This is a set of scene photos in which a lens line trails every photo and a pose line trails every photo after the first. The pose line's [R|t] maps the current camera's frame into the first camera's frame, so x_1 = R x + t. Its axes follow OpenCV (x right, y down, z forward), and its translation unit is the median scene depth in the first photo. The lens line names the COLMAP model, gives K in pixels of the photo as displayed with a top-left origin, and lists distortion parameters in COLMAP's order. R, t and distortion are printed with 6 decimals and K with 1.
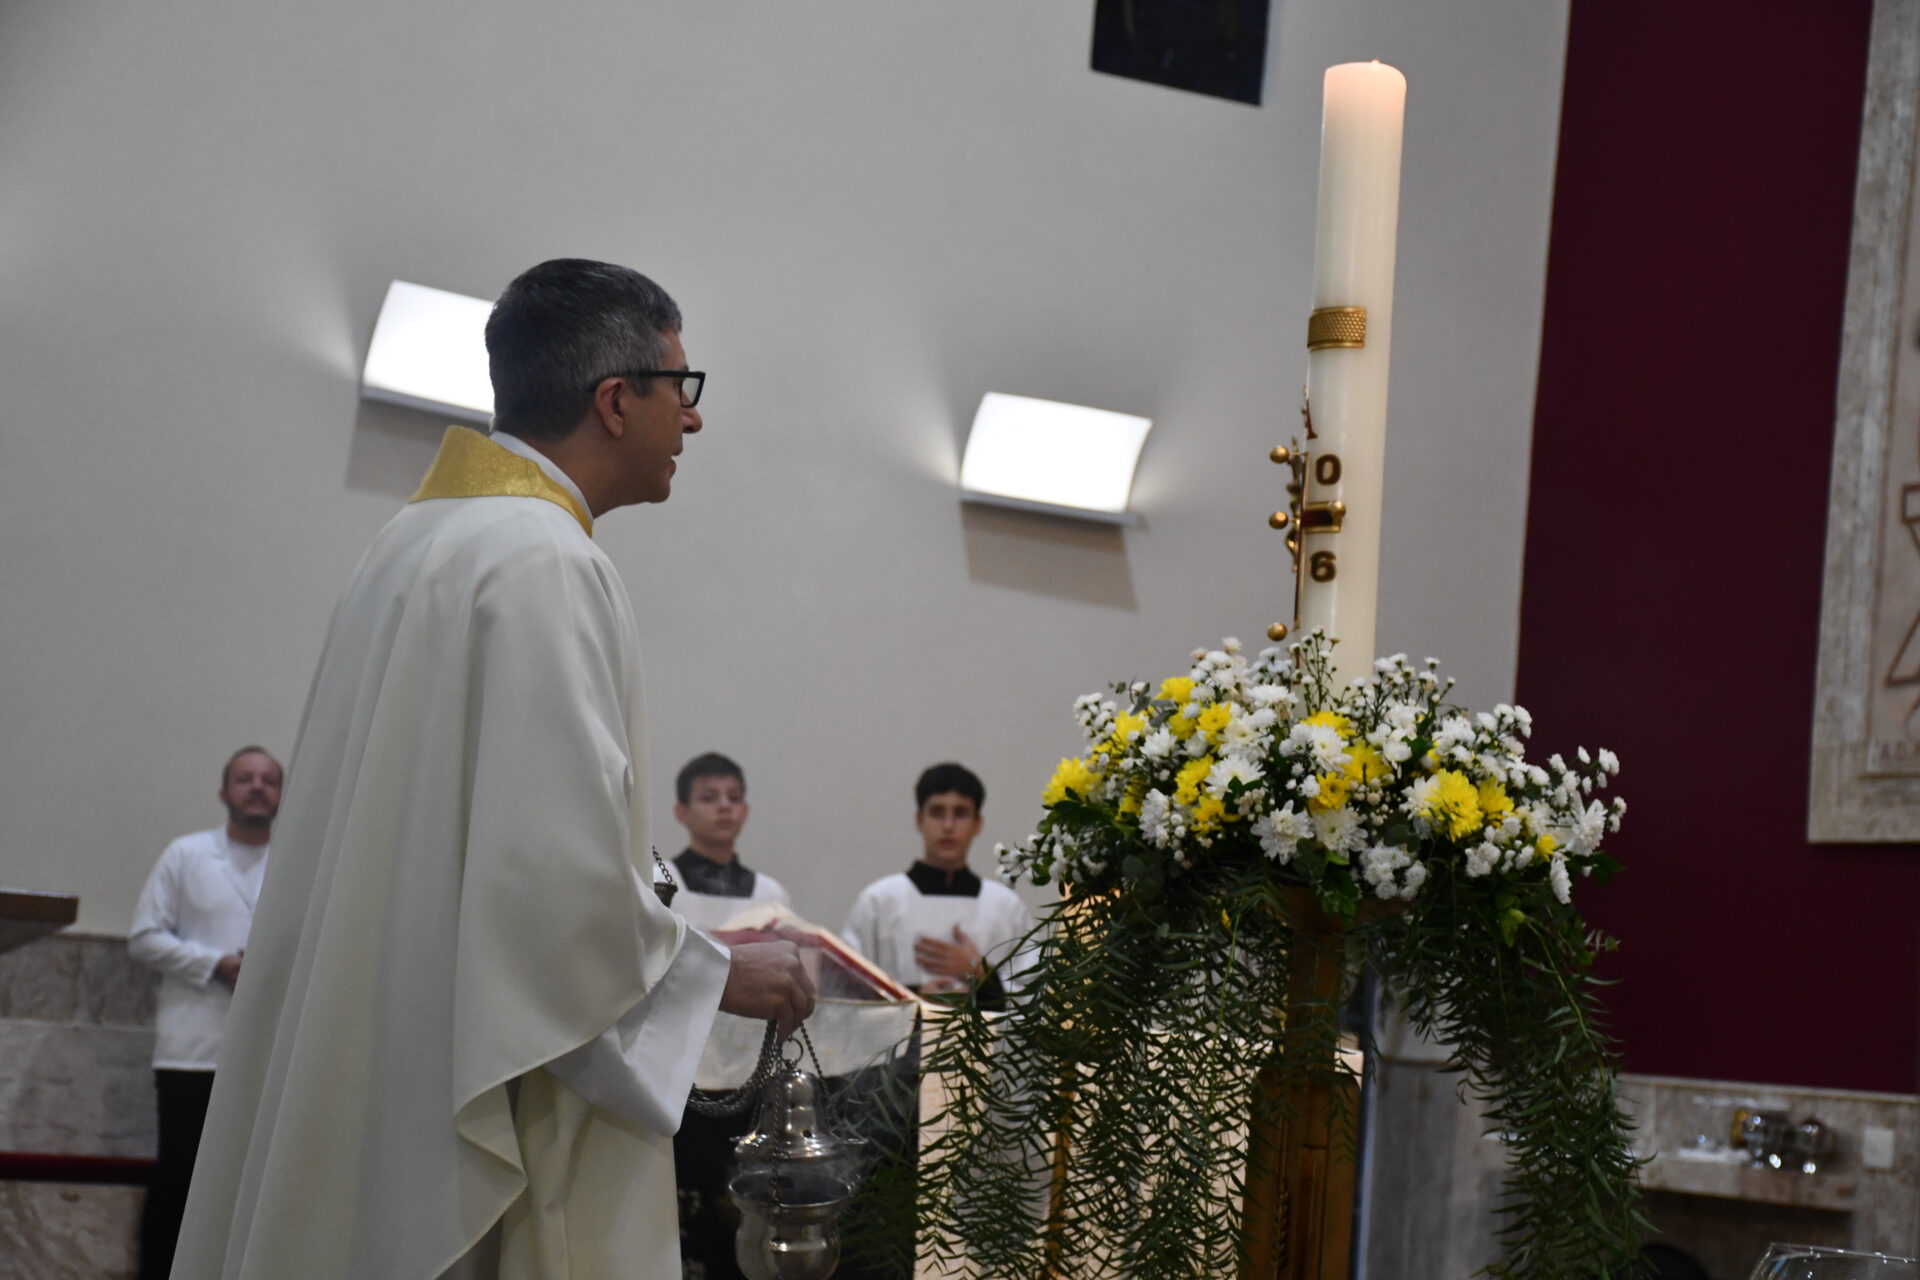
lens RADIAL K [[4243.7, 0, 1050.1], [0, 4243.7, 680.0], [0, 0, 1]] dist [0.621701, 0.000000]
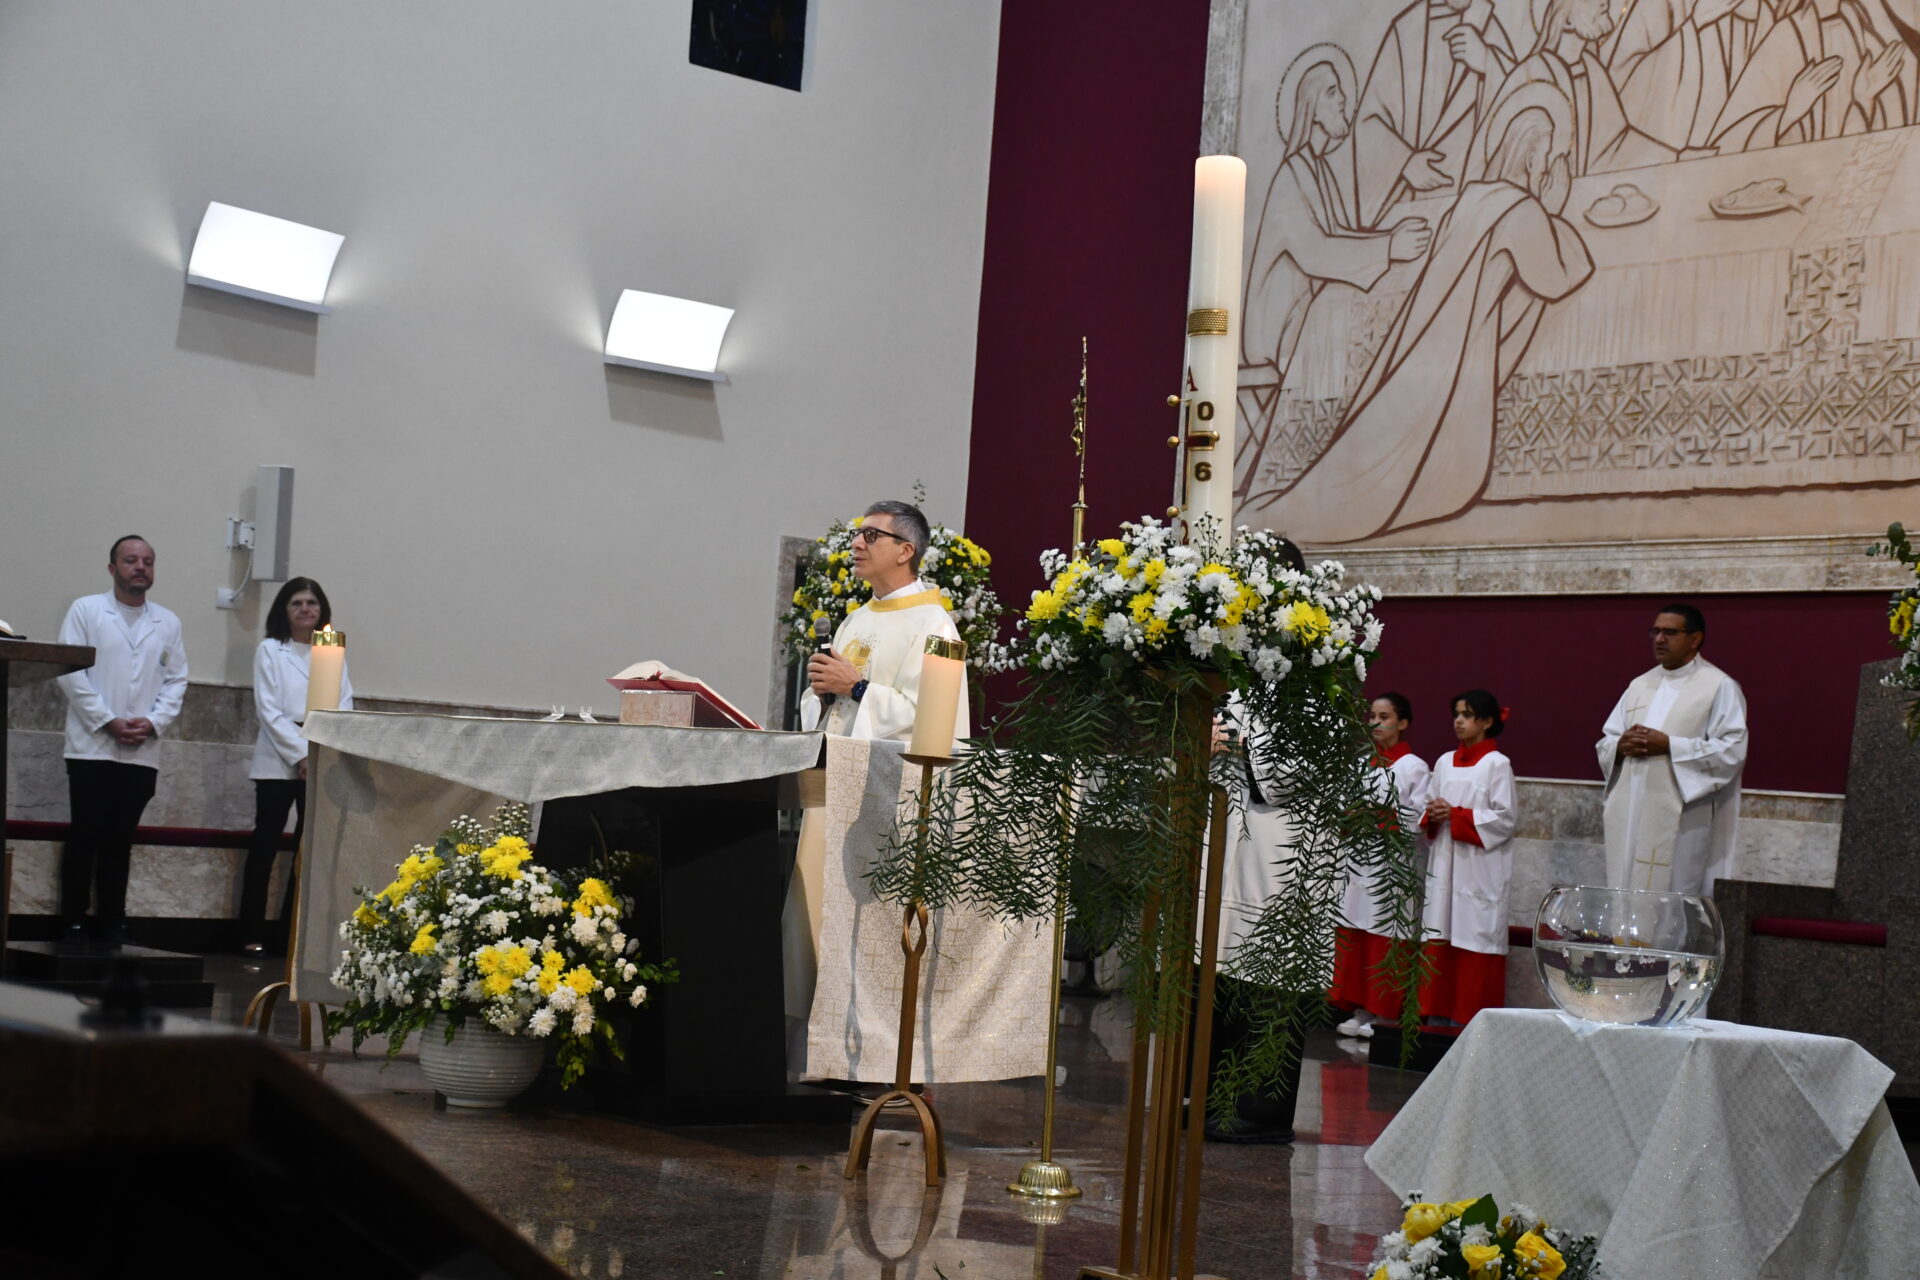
lens RADIAL K [[3114.5, 0, 951.7], [0, 3114.5, 625.8], [0, 0, 1]] dist [0.277227, 0.000000]
pose [[0.980095, -0.003014, 0.198506, -0.275267], [-0.008710, 0.998269, 0.058165, -0.037902], [-0.198338, -0.058736, 0.978372, -0.145588]]
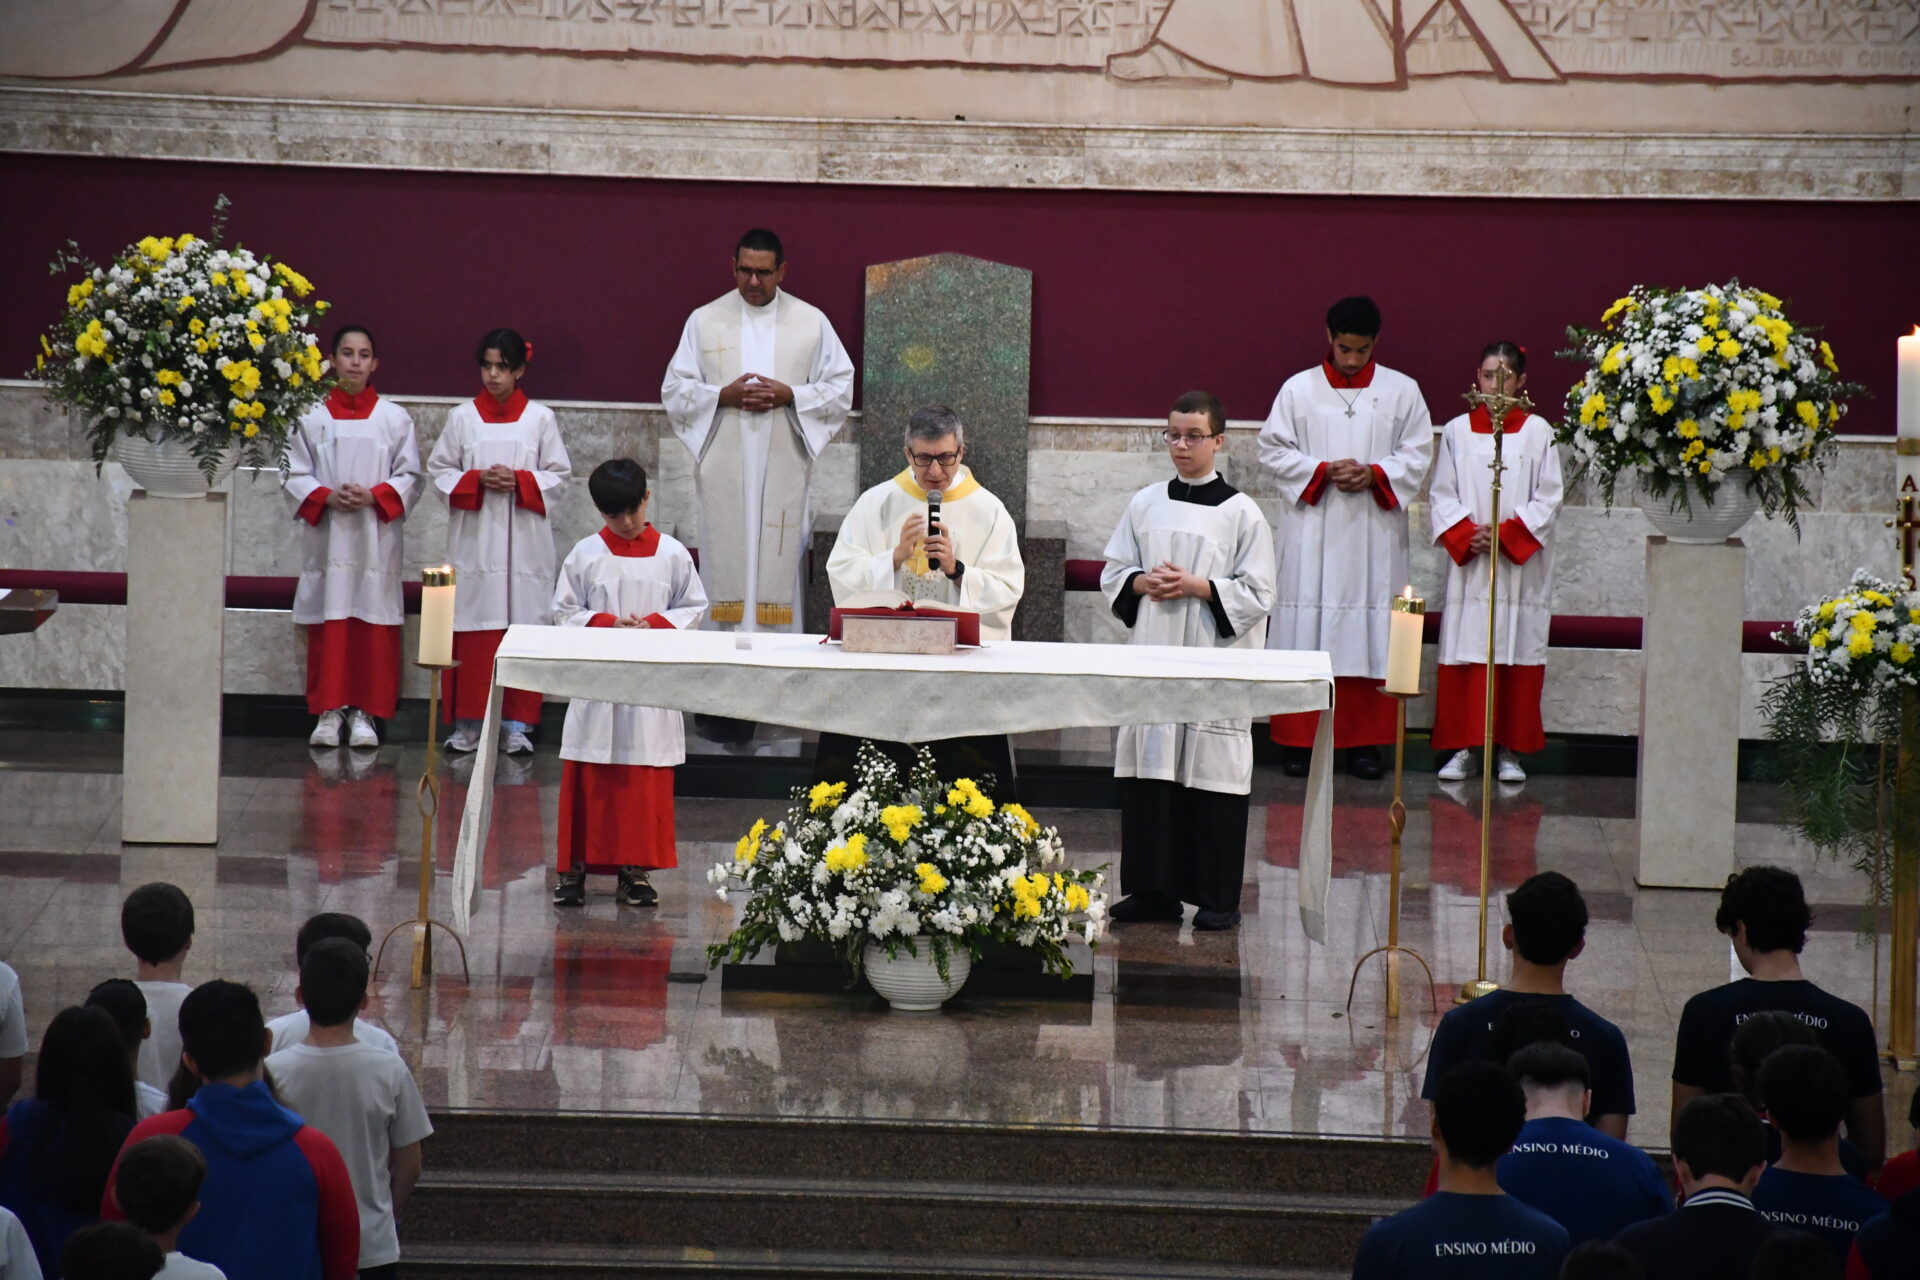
lens RADIAL K [[10345.0, 0, 978.3], [0, 10345.0, 646.0], [0, 0, 1]] dist [2.660205, 0.000000]
pose [[0.488950, -0.173632, 0.854856, -4.653790], [-0.073925, 0.968216, 0.238940, -1.182621], [-0.869173, -0.180025, 0.460574, -1.186999]]
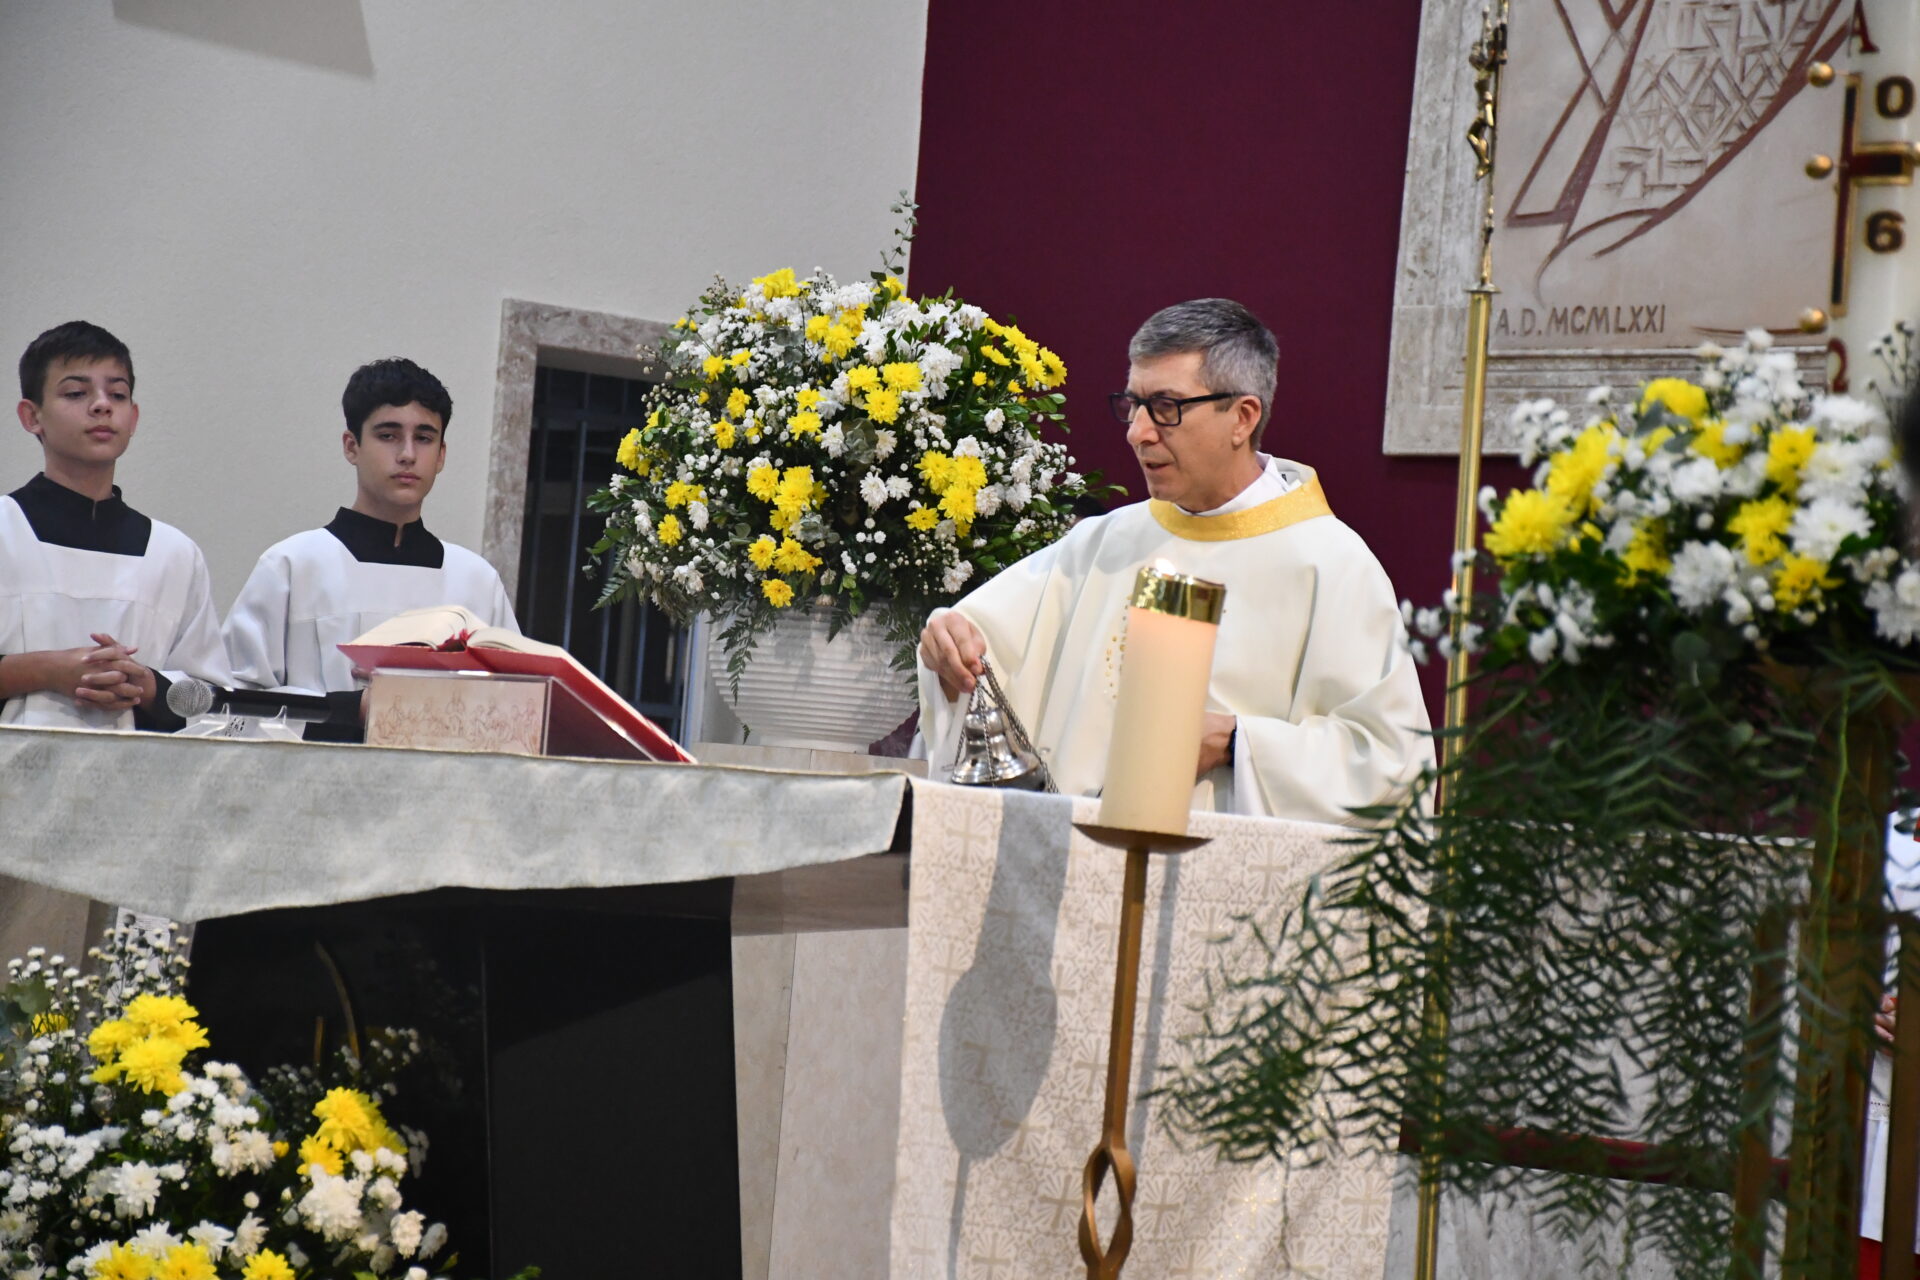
lens RADIAL K [[7163.0, 0, 958.1], [0, 7163.0, 657.1], [0, 0, 1]] dist [1.506469, 0.000000]
pose [[0.969973, 0.002226, 0.243203, -0.389206], [-0.022949, 0.996334, 0.082412, -0.053095], [-0.242128, -0.085519, 0.966468, -0.194182]]
